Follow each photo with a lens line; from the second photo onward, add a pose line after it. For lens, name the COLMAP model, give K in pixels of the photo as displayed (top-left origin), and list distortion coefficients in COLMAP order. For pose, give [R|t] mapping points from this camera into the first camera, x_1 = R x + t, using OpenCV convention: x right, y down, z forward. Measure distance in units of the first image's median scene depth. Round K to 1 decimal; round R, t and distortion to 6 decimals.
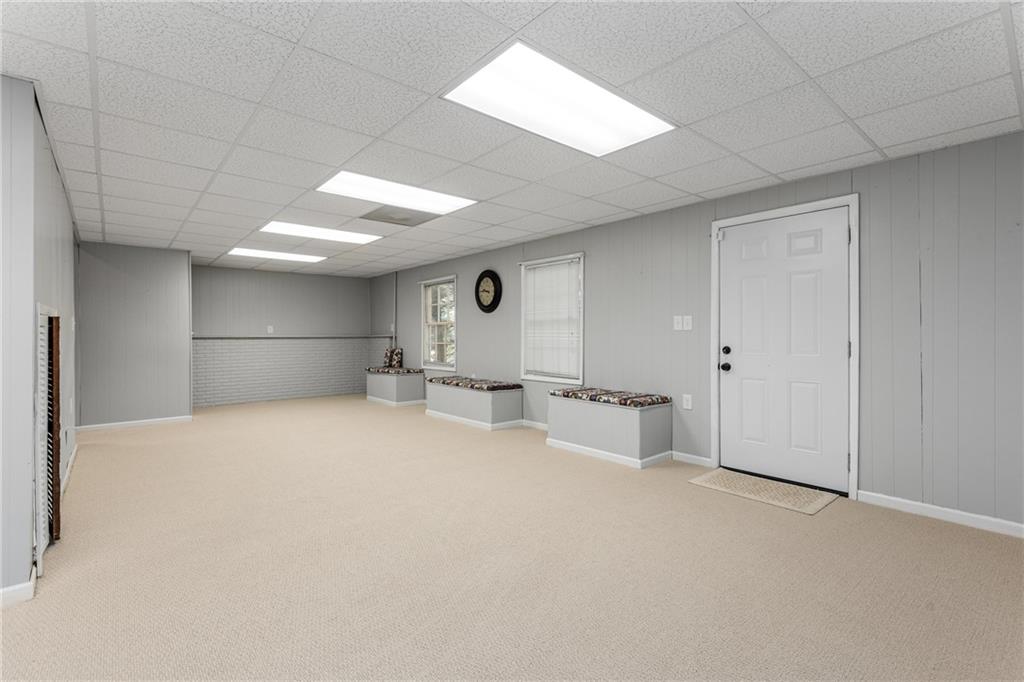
lens RADIAL K [[461.5, 0, 513.8], [0, 461.5, 339.0], [0, 0, 1]] dist [0.012243, -0.001295]
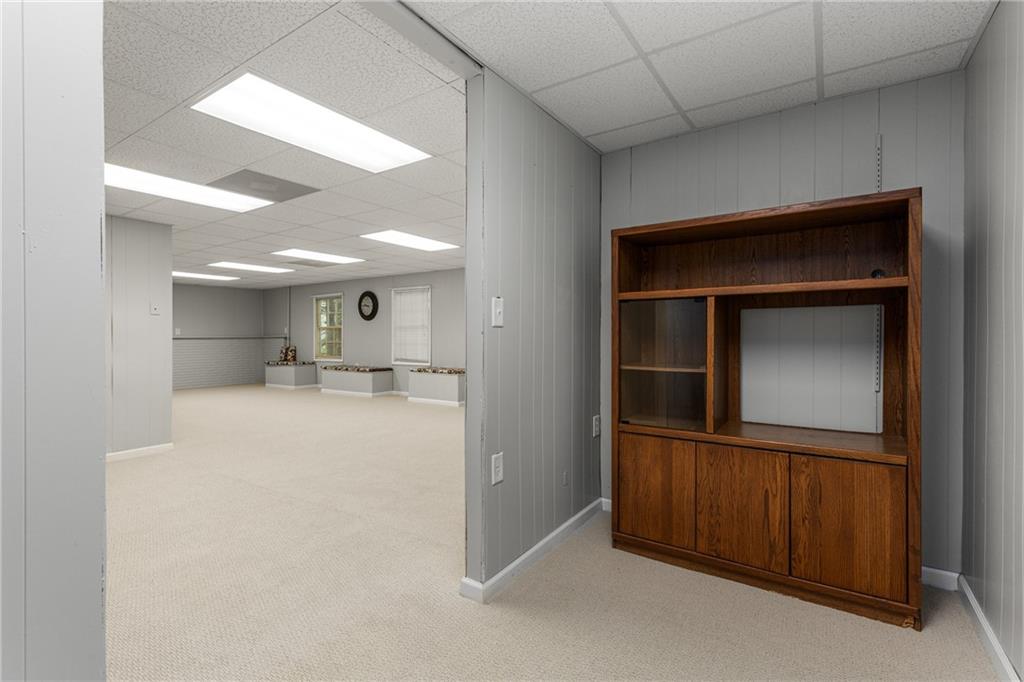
lens RADIAL K [[461.5, 0, 512.0], [0, 461.5, 342.6], [0, 0, 1]] dist [0.012243, -0.001295]
pose [[0.962263, -0.005232, 0.272072, -0.016036], [0.003615, 0.999973, 0.006443, 0.005467], [-0.272098, -0.005216, 0.962255, -0.548853]]
